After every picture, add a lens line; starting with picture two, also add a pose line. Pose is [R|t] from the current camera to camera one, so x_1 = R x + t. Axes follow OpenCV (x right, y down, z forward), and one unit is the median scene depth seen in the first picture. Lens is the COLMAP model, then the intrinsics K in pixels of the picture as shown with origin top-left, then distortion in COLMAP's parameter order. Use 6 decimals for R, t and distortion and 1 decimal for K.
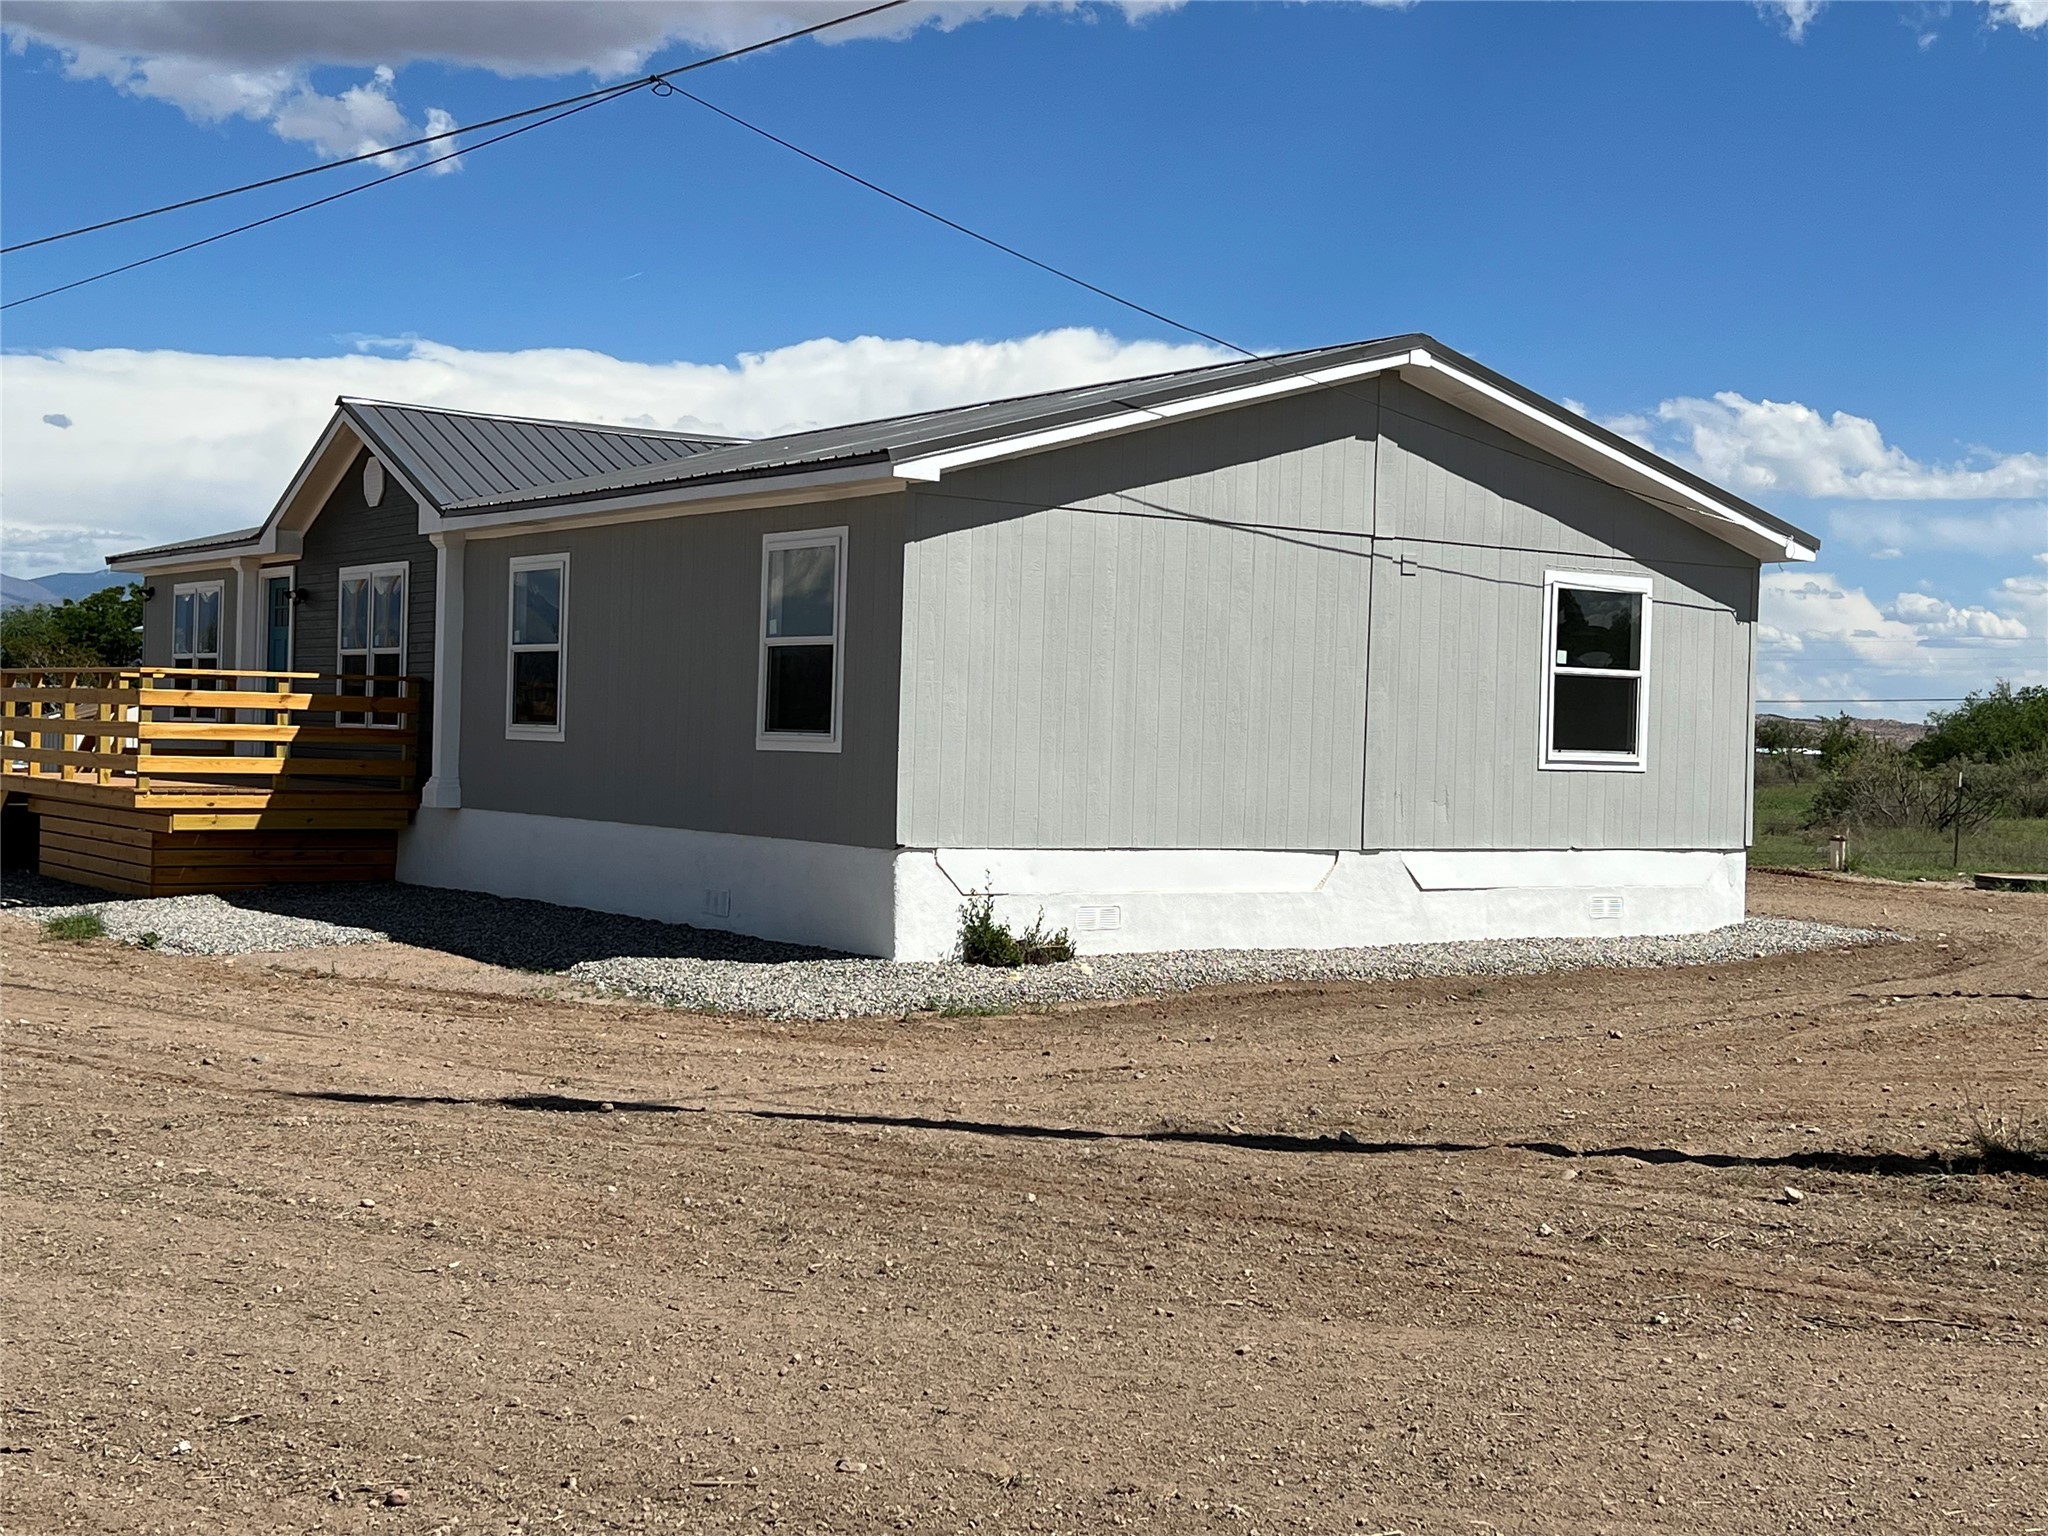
lens RADIAL K [[2642.9, 0, 1024.0], [0, 2642.9, 768.0], [0, 0, 1]] dist [0.000827, -0.003712]
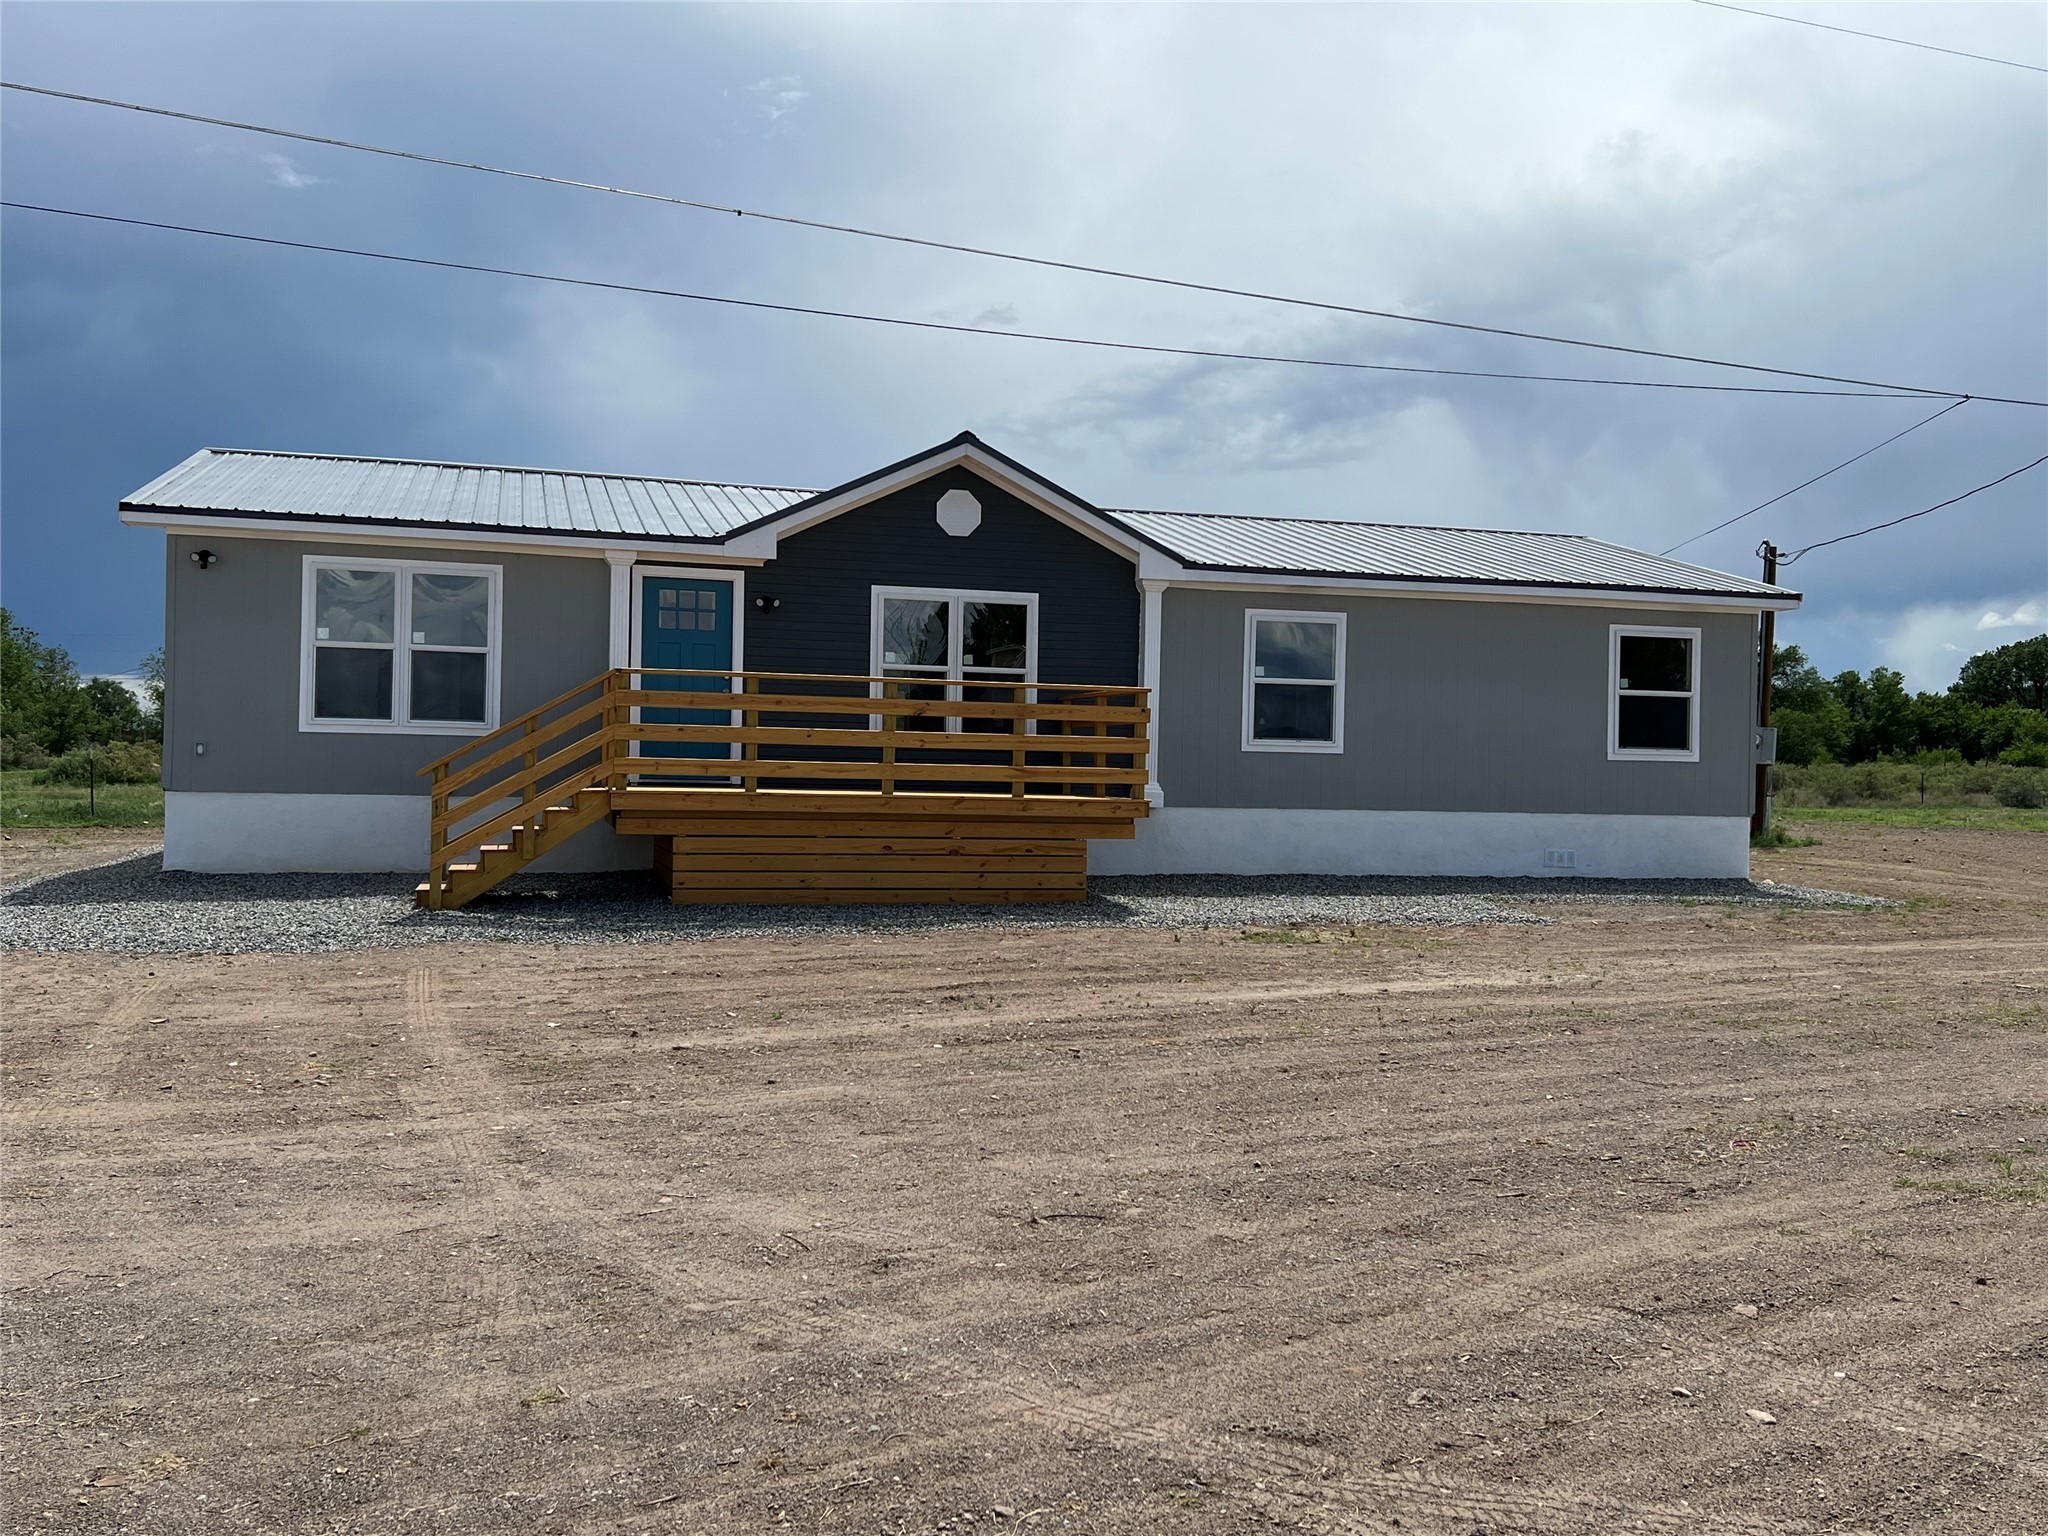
lens RADIAL K [[1802.8, 0, 1029.7], [0, 1802.8, 783.5], [0, 0, 1]] dist [0.169749, -0.434786]
pose [[0.329539, -0.025488, 0.943798, -1.107085], [-0.000651, 0.999629, 0.027223, -0.019614], [-0.944142, -0.009585, 0.329400, 0.850444]]
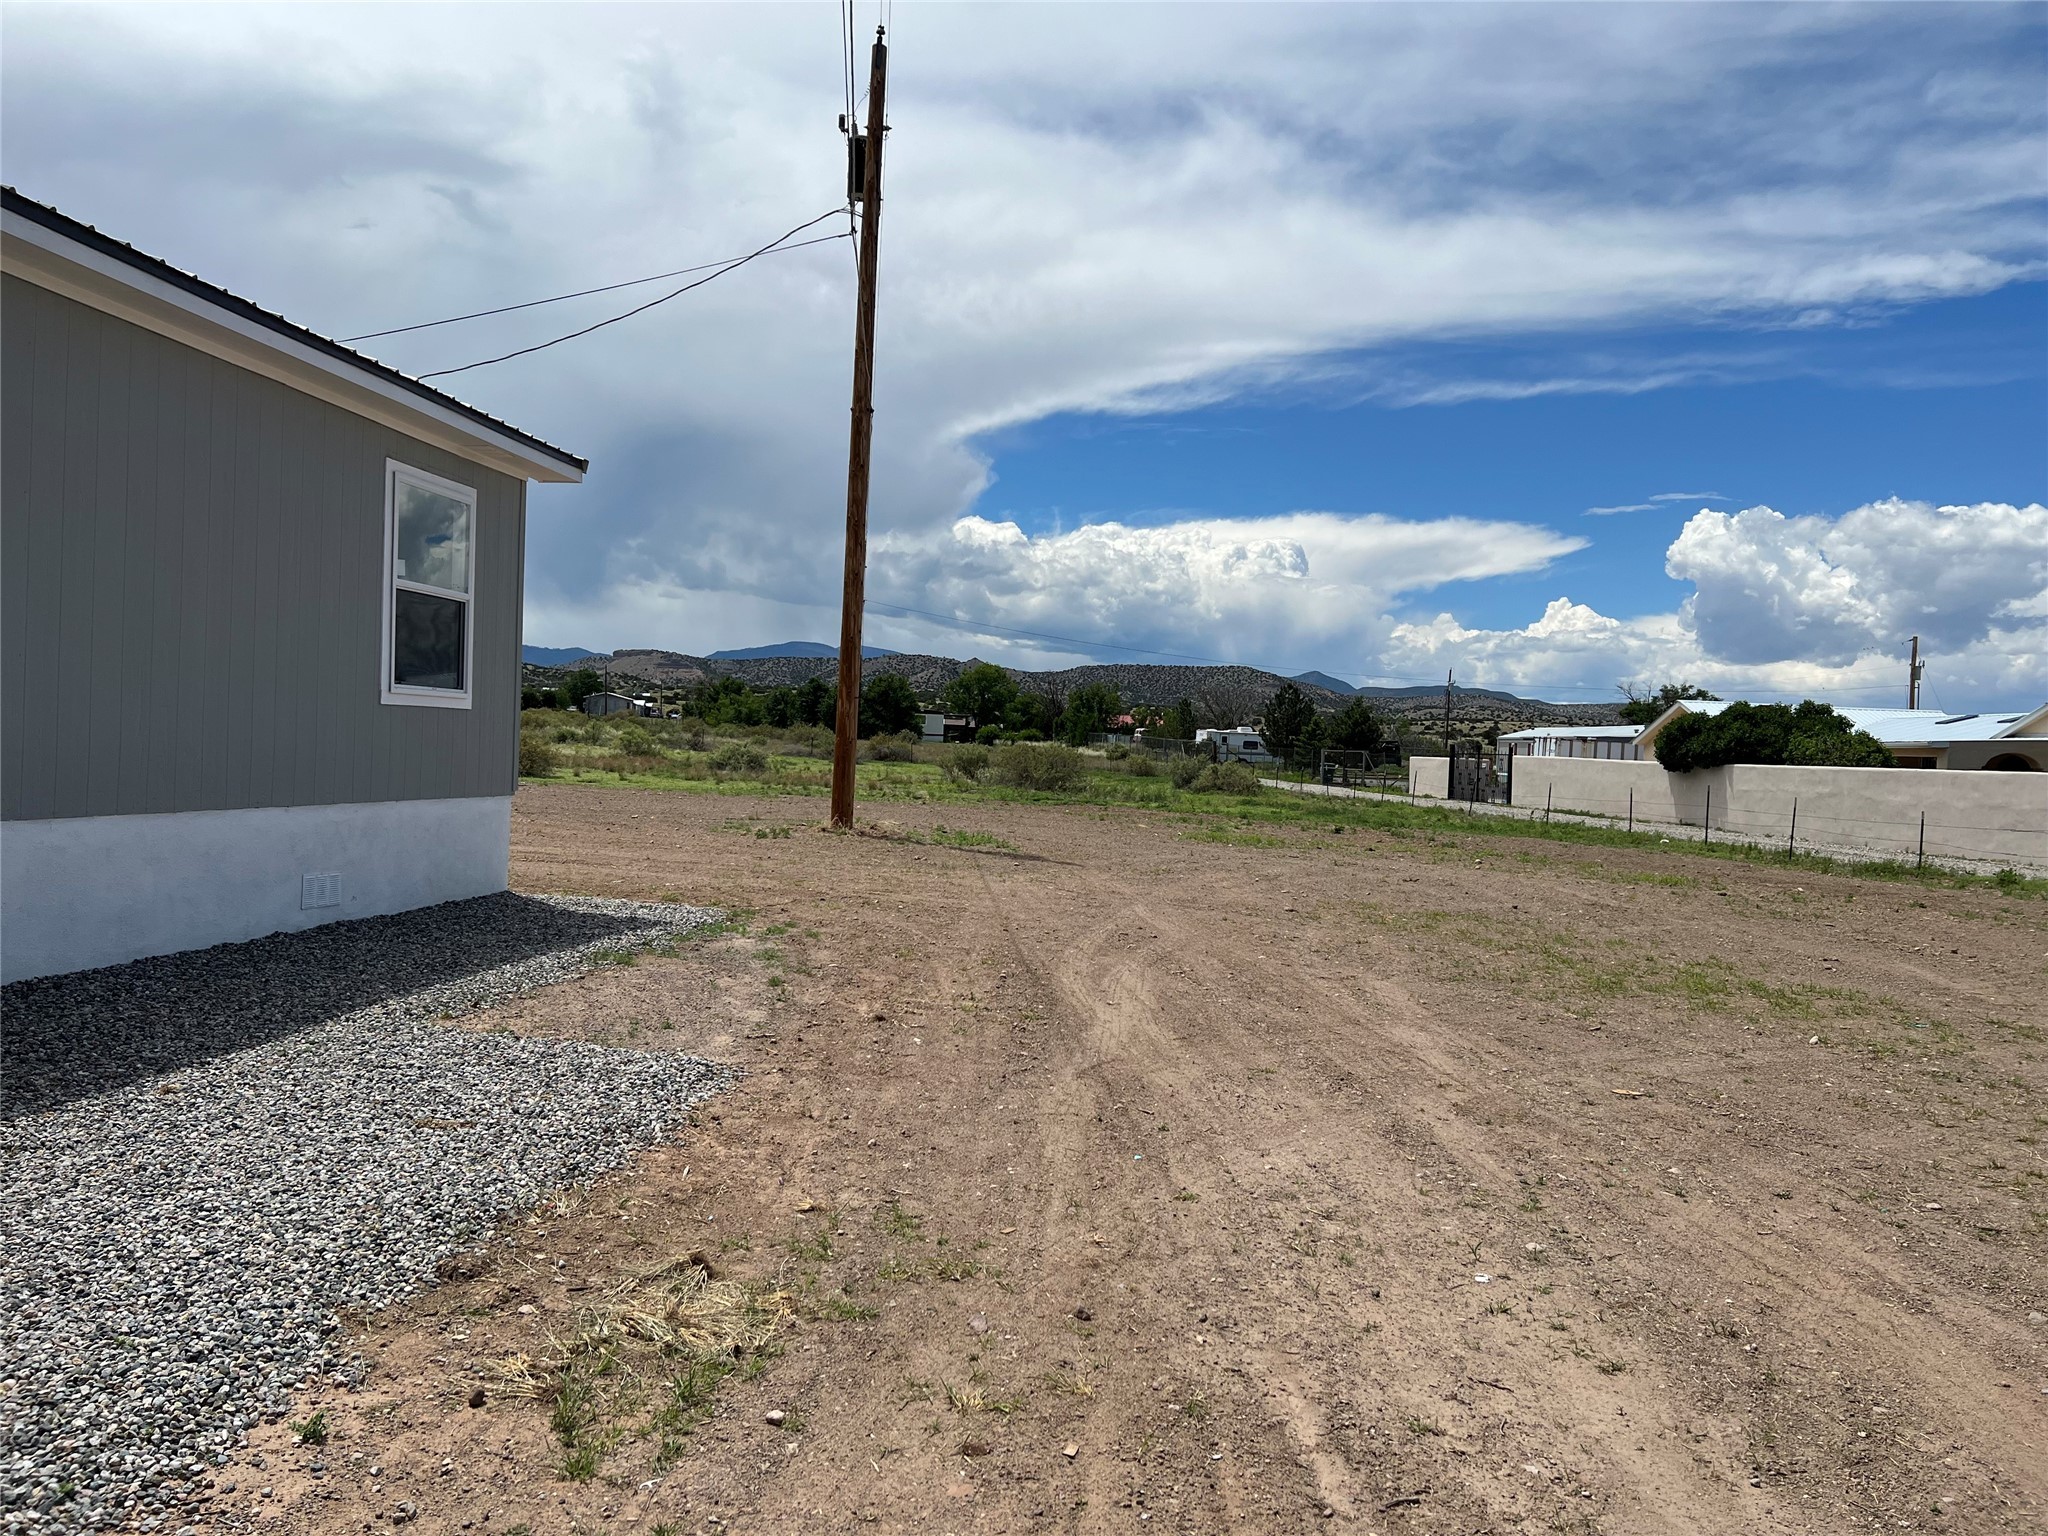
lens RADIAL K [[1527.9, 0, 1024.0], [0, 1527.9, 768.0], [0, 0, 1]] dist [0.085268, -0.149712]
pose [[-0.744362, -0.063765, 0.664725, -0.529751], [-0.051287, 0.997949, 0.038299, -0.014221], [-0.665804, -0.005583, -0.746106, 1.092624]]
